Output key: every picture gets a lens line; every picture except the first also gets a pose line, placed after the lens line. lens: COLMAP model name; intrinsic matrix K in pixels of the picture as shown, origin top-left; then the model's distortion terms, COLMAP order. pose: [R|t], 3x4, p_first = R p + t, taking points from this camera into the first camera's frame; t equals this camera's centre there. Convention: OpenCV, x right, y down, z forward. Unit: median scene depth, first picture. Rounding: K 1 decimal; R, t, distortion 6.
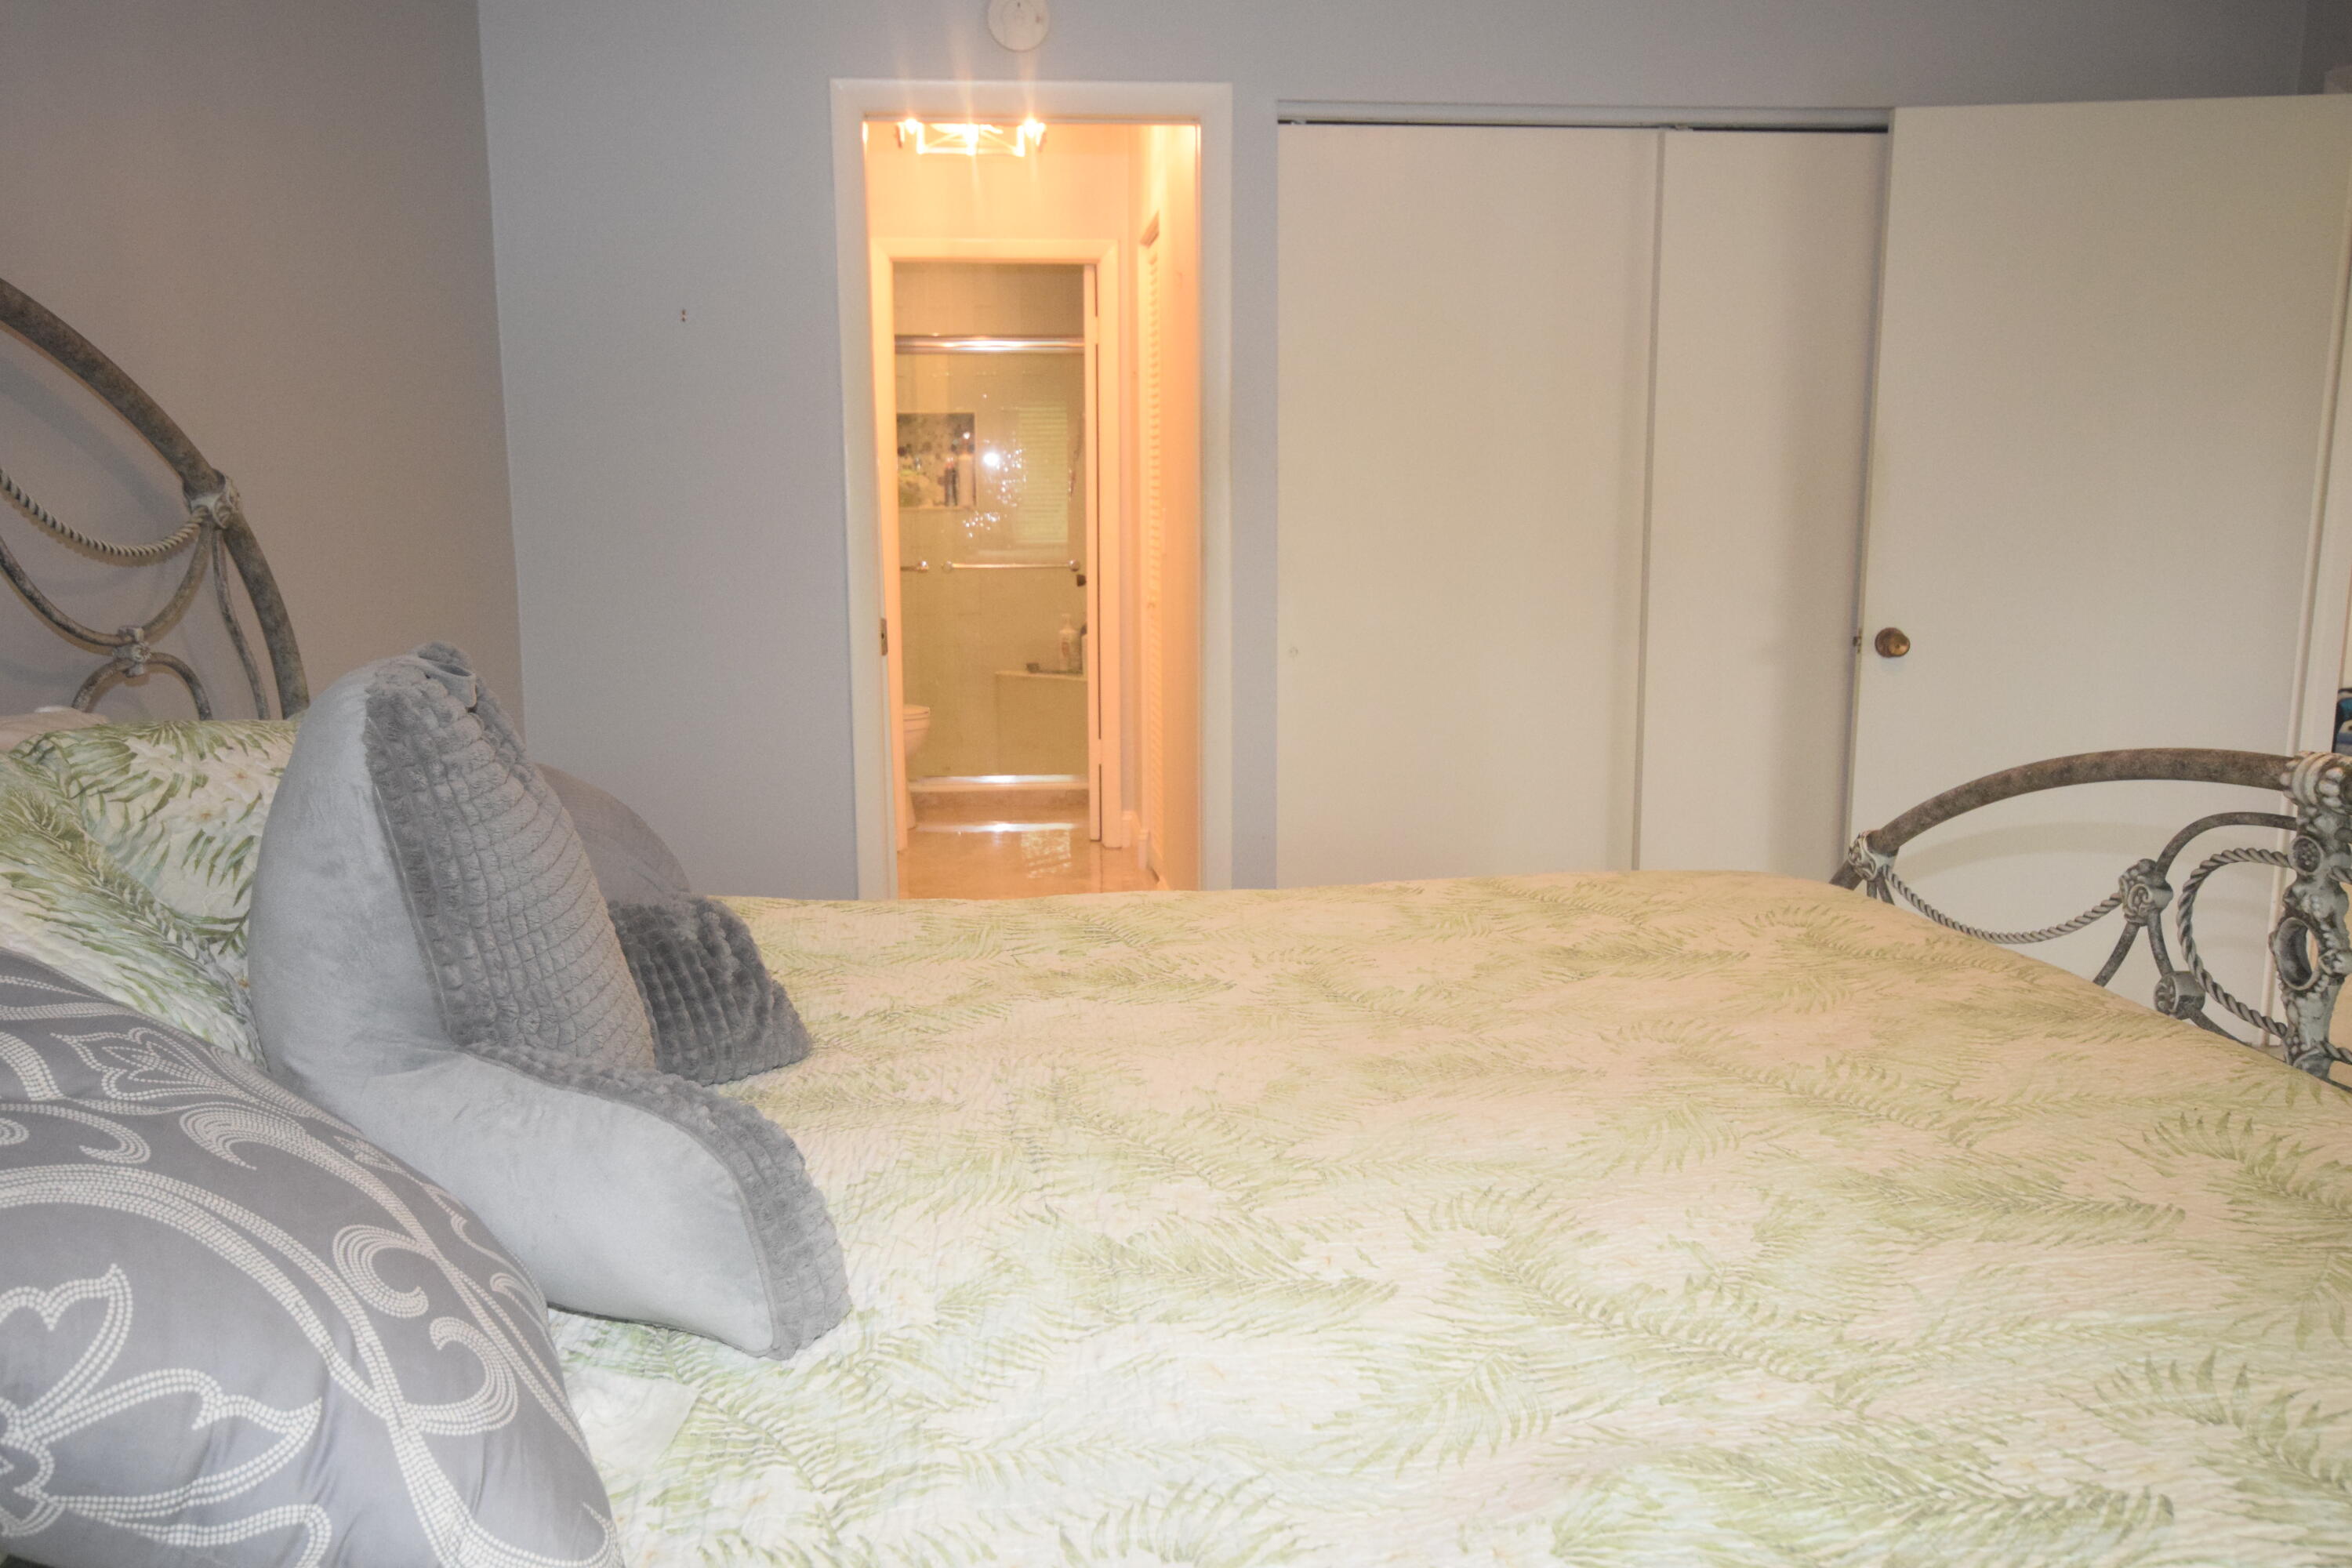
lens RADIAL K [[1869.1, 0, 1175.7], [0, 1869.1, 782.1], [0, 0, 1]] dist [0.006028, 0.007179]
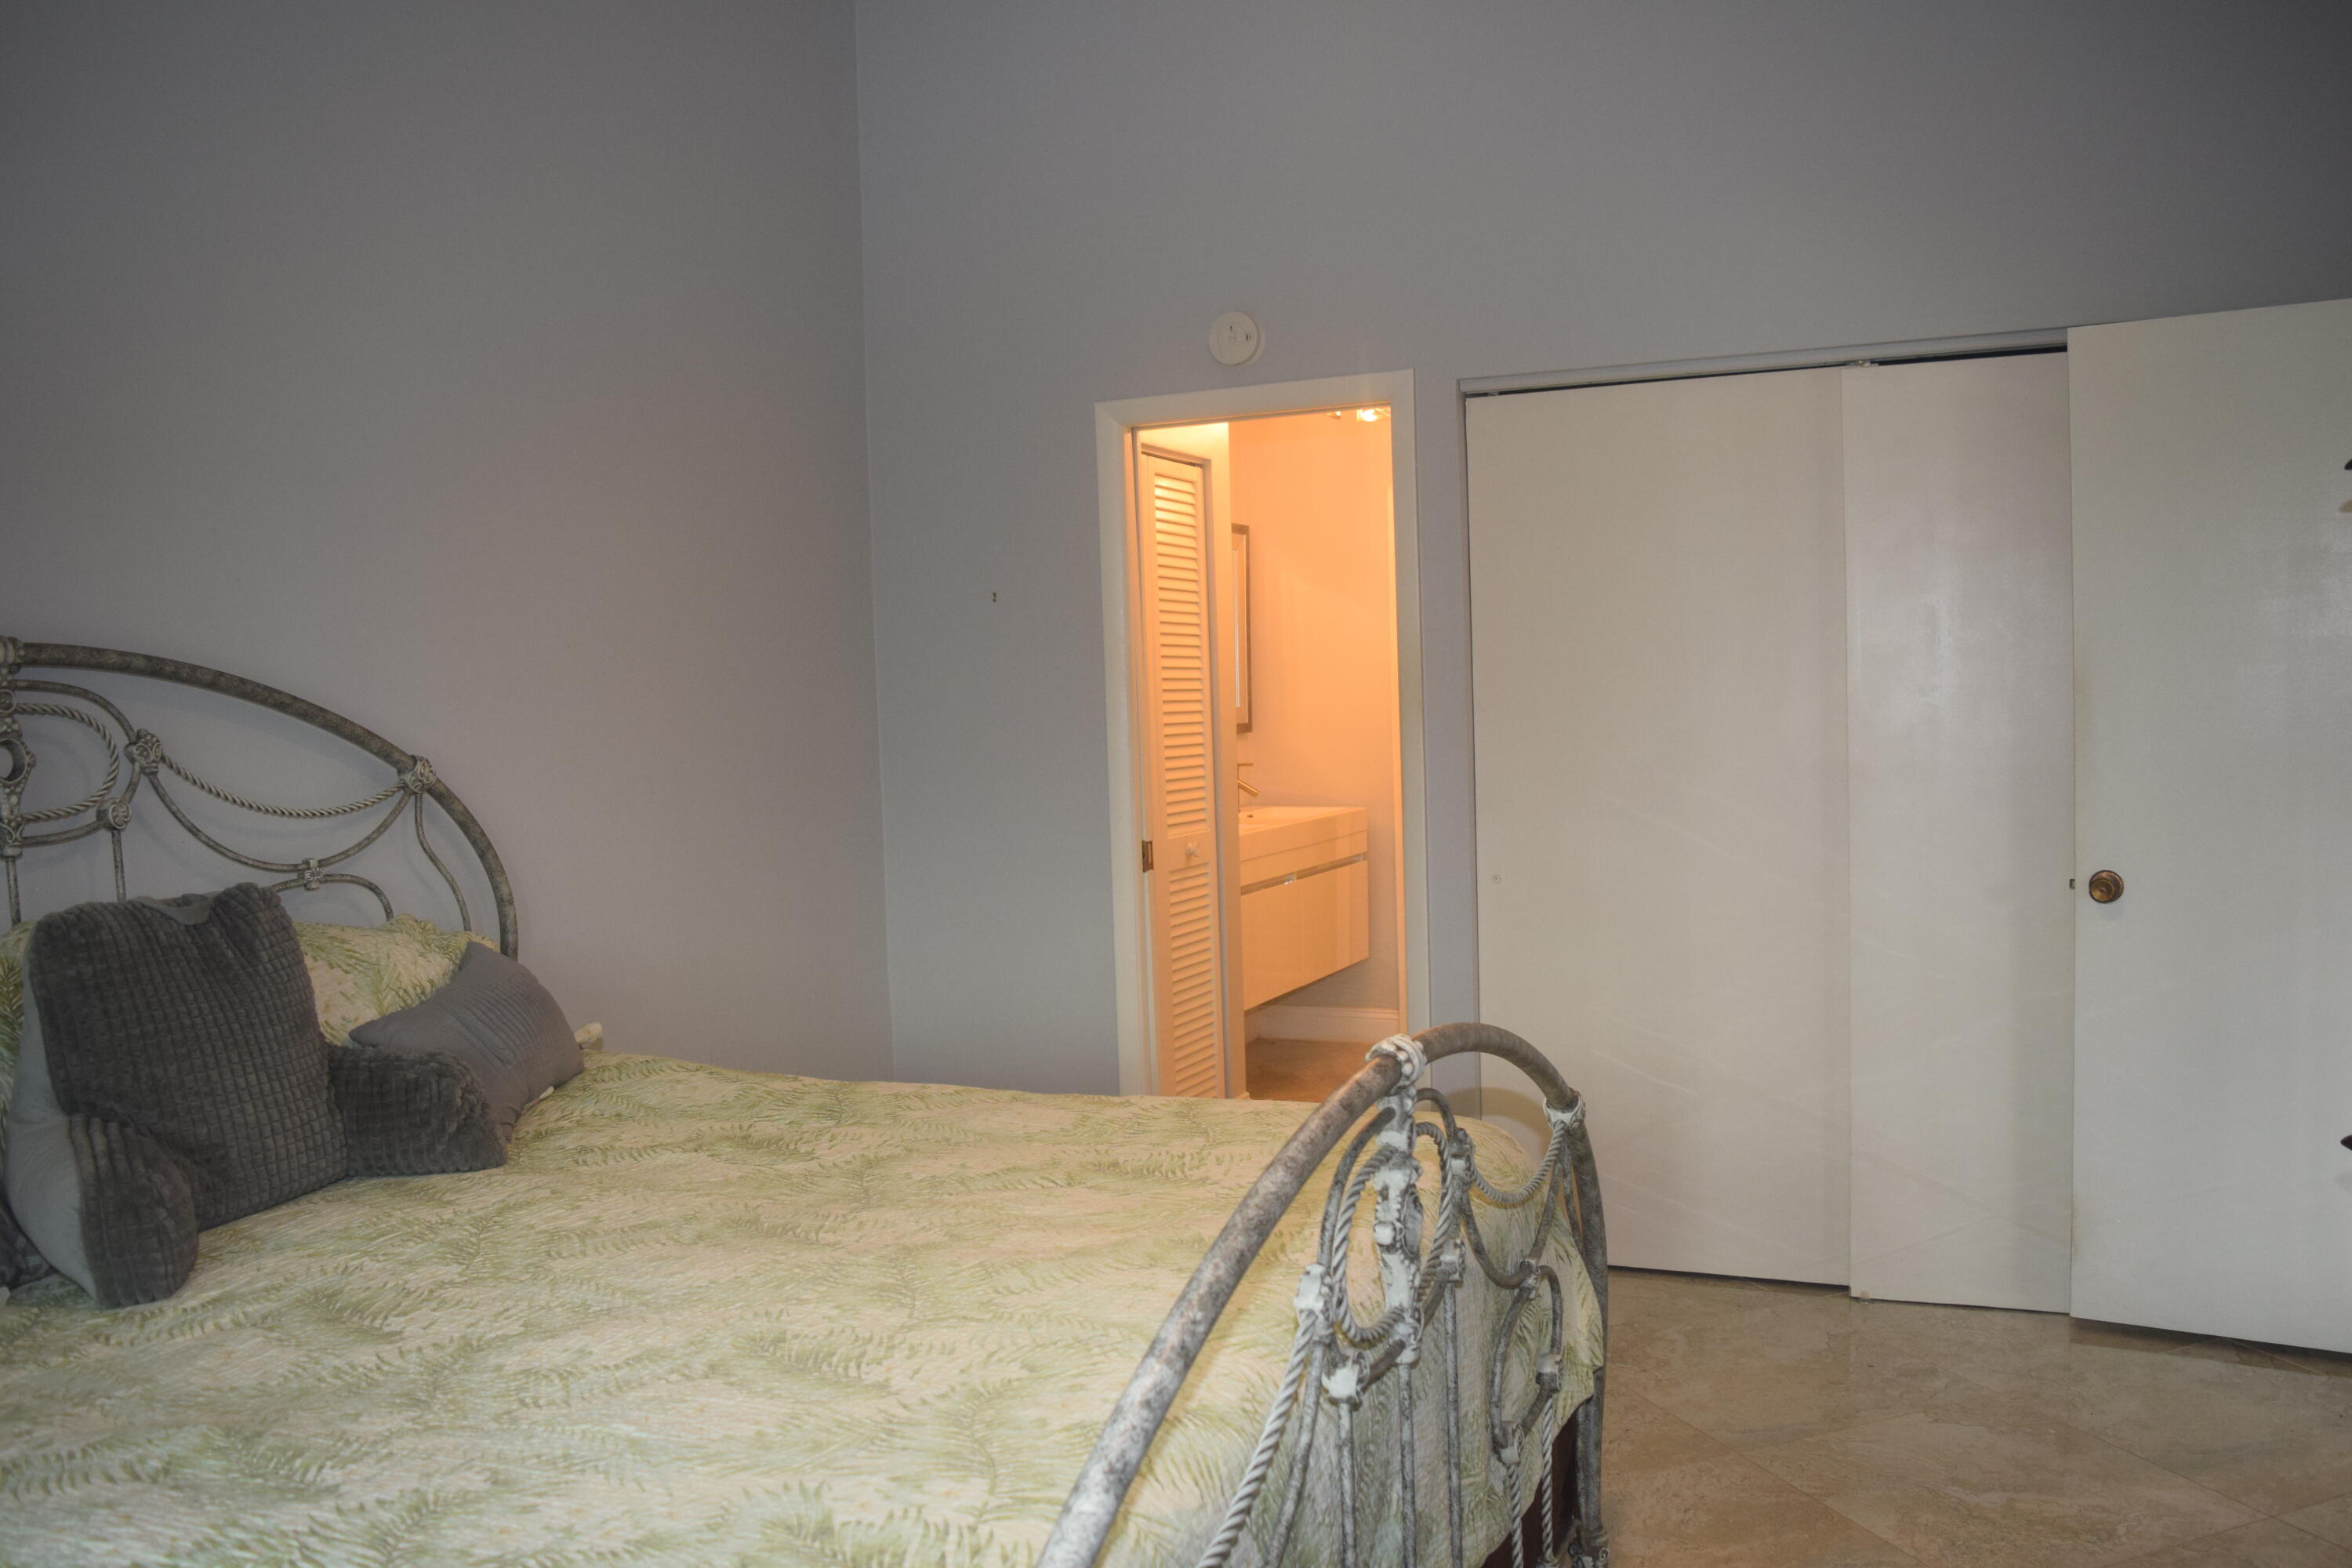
lens RADIAL K [[1861.7, 0, 1183.9], [0, 1861.7, 784.6], [0, 0, 1]] dist [-0.097997, 0.024354]
pose [[0.860128, 0.006209, -0.510041, 0.836030], [-0.053067, 0.995589, -0.077372, -0.059086], [0.507311, 0.093616, 0.856663, 0.010504]]
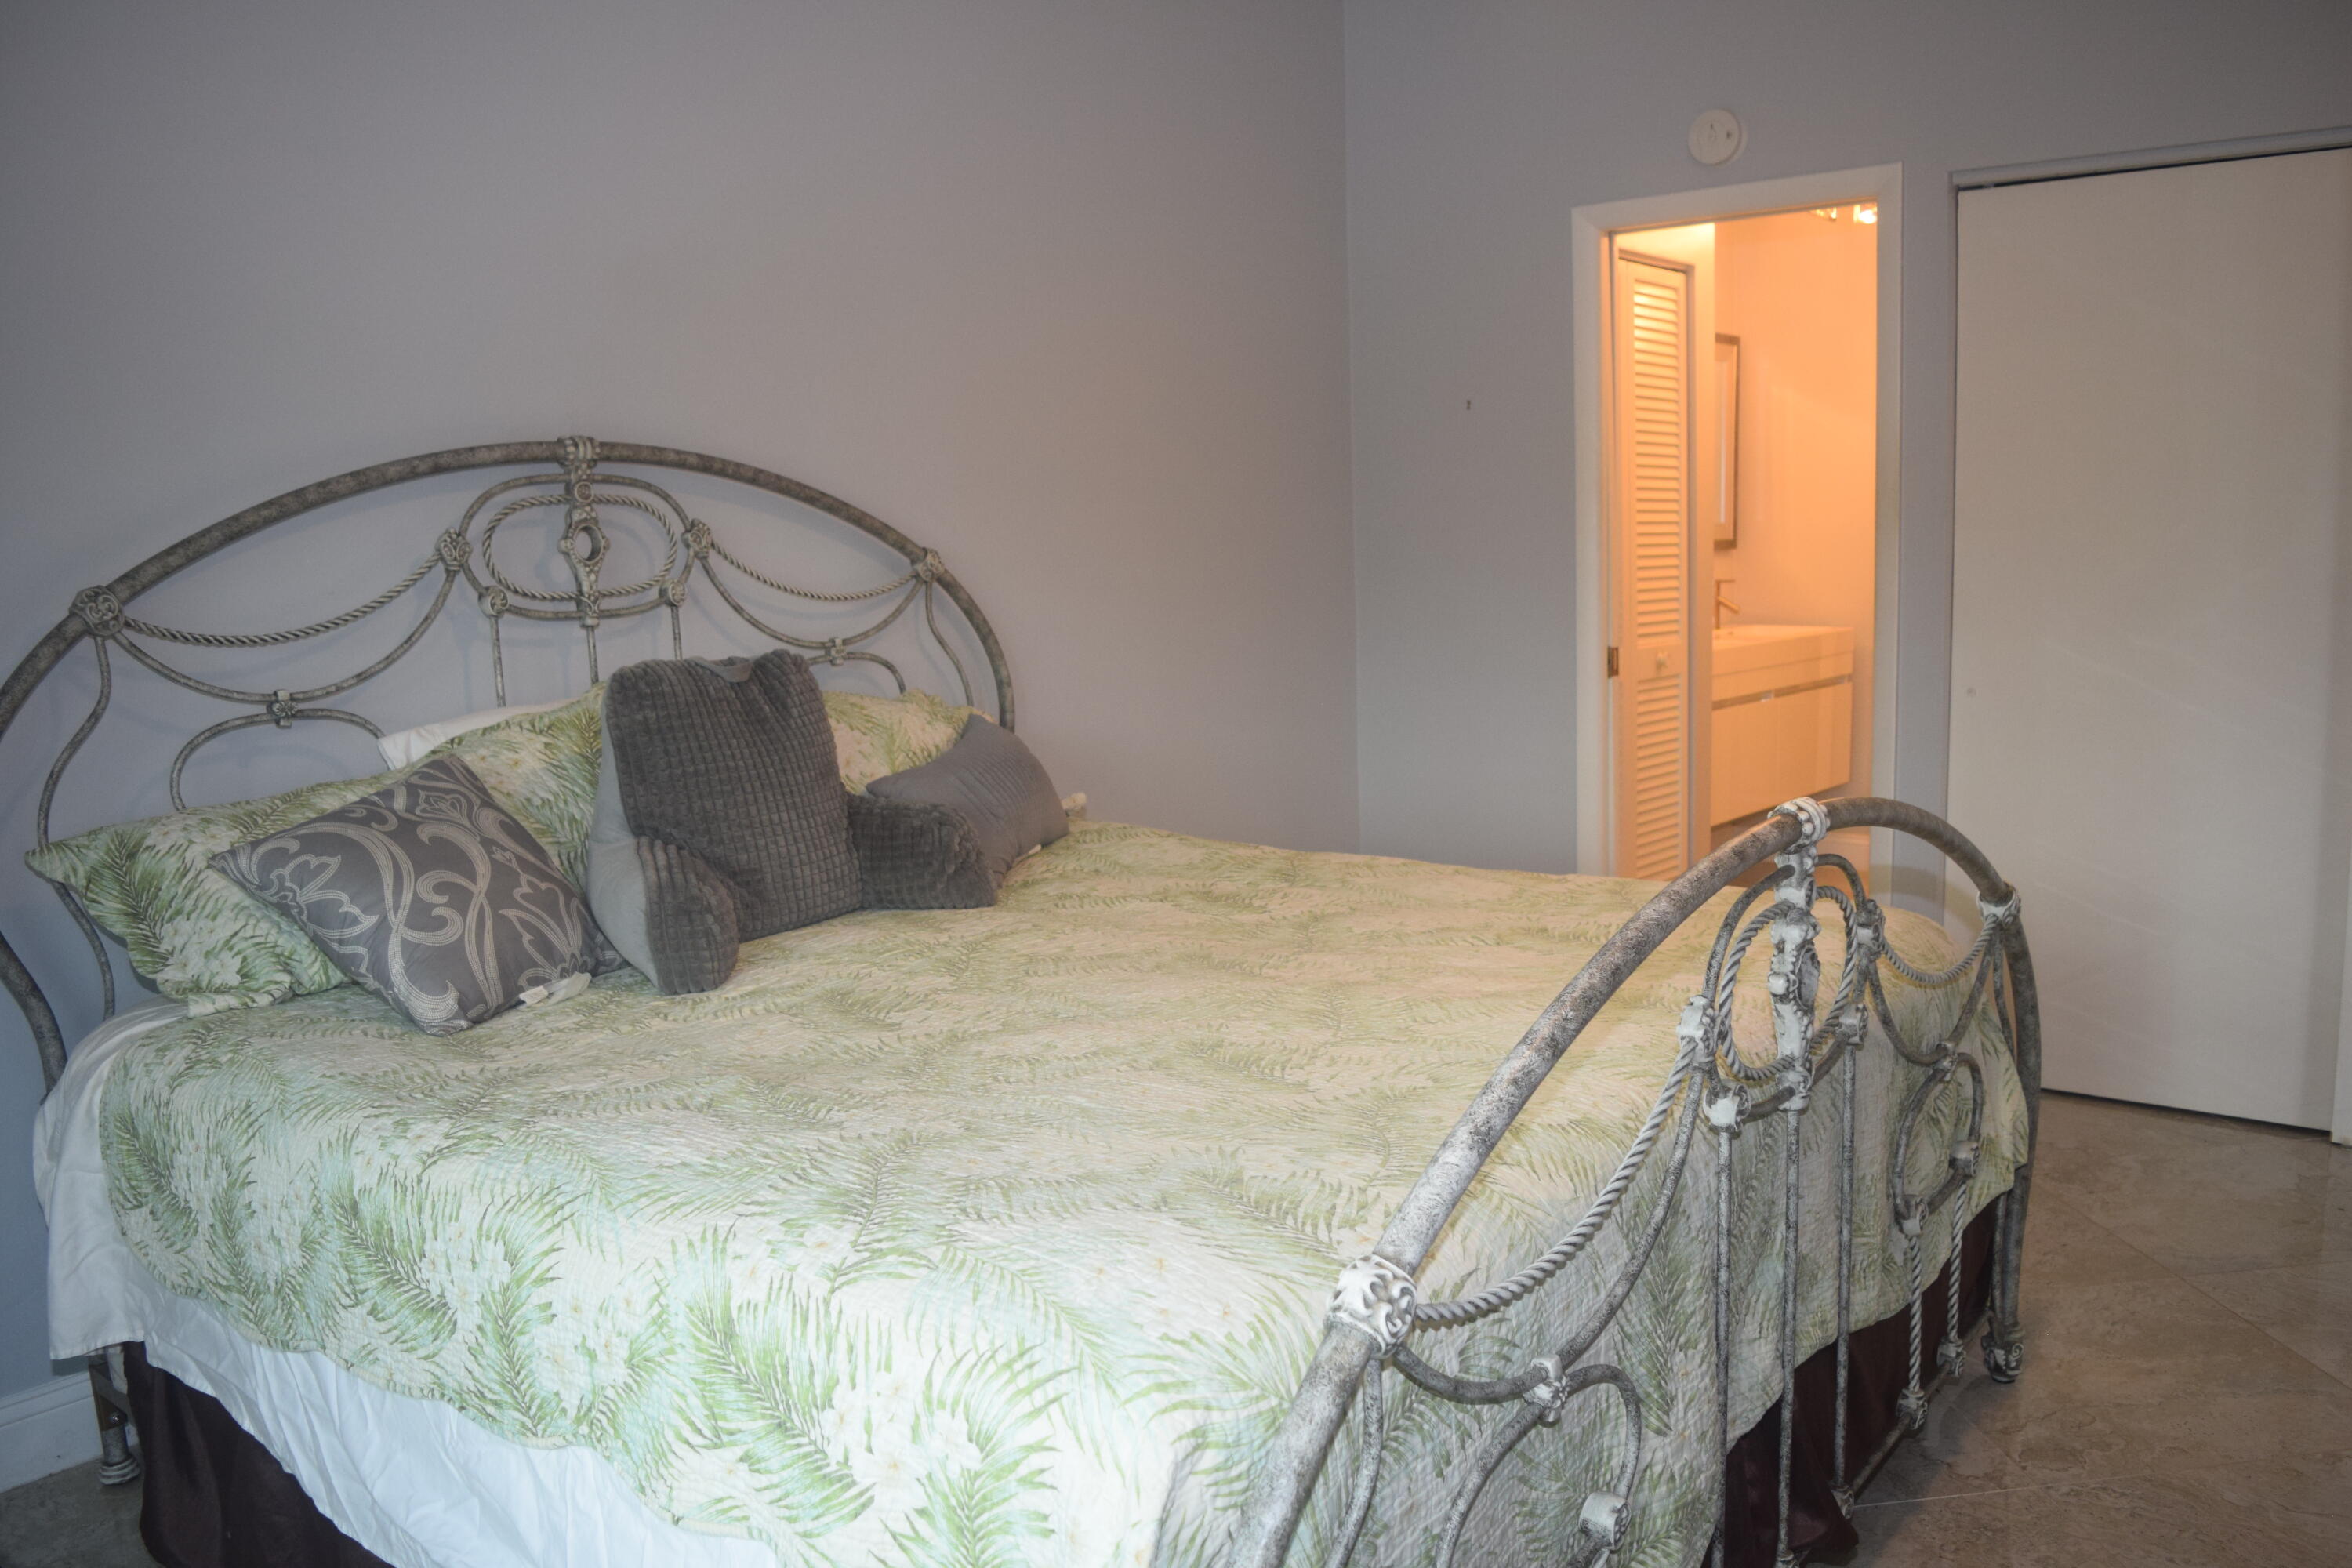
lens RADIAL K [[1861.7, 0, 1174.7], [0, 1861.7, 793.3], [0, 0, 1]] dist [-0.097997, 0.024354]
pose [[0.691525, 0.086047, -0.717209, 0.910980], [-0.086808, 0.995584, 0.035745, -0.022825], [0.717117, 0.037541, 0.695941, -0.026828]]
